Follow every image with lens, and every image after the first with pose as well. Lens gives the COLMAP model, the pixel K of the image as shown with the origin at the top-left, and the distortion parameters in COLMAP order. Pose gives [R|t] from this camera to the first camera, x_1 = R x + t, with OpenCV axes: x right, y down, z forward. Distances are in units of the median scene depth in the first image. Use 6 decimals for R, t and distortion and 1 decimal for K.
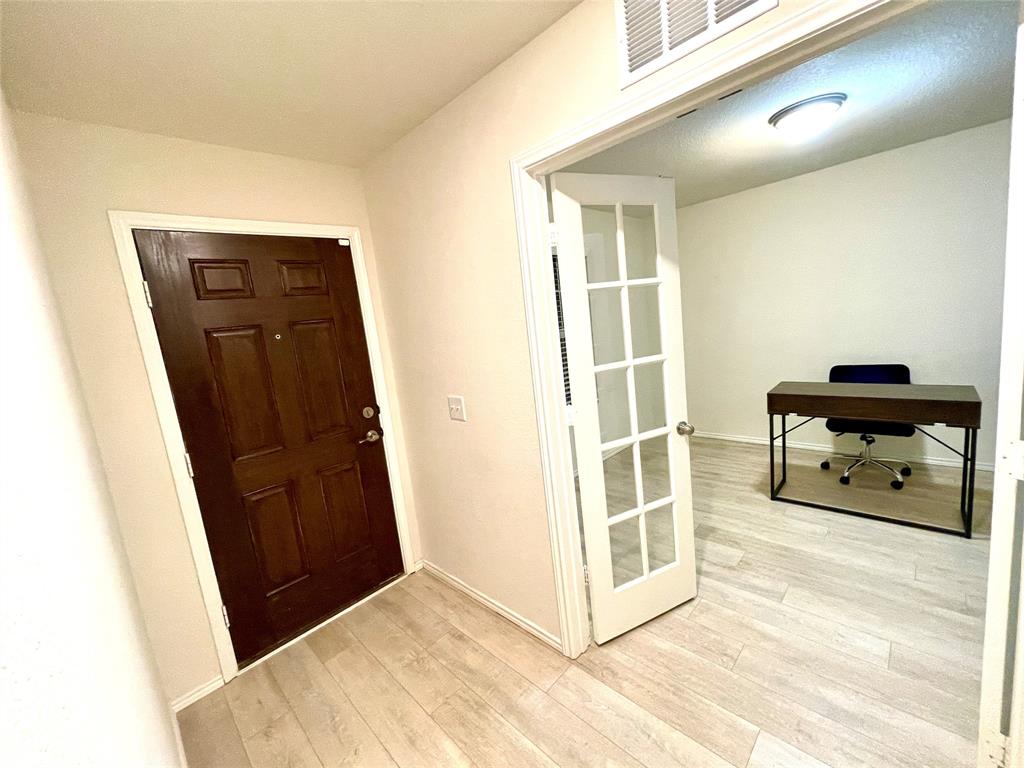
lens RADIAL K [[413.2, 0, 513.4], [0, 413.2, 381.3], [0, 0, 1]] dist [-0.003157, -0.000173]
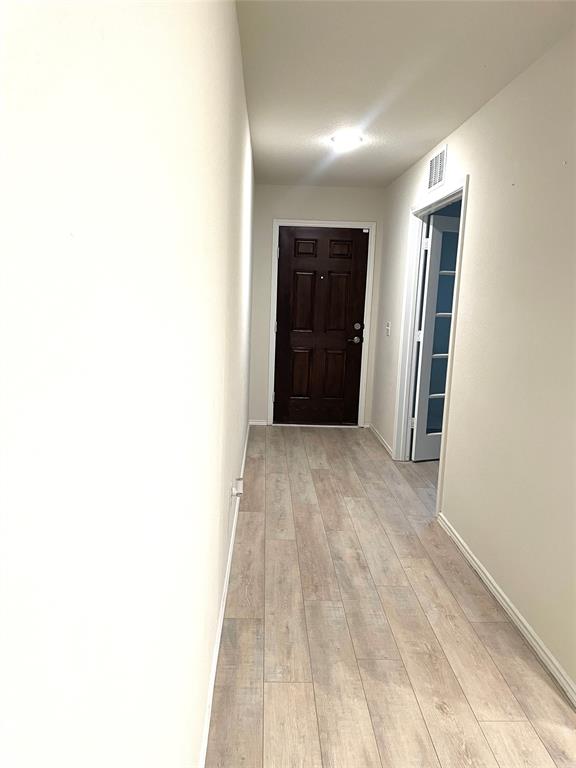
lens RADIAL K [[569.2, 0, 288.9], [0, 569.2, 383.8], [0, 0, 1]] dist [0.044841, -0.027428]
pose [[0.721452, 0.247421, -0.646753, 1.036139], [-0.219027, 0.967571, 0.125828, 0.067927], [0.656912, 0.050878, 0.752248, -0.985970]]
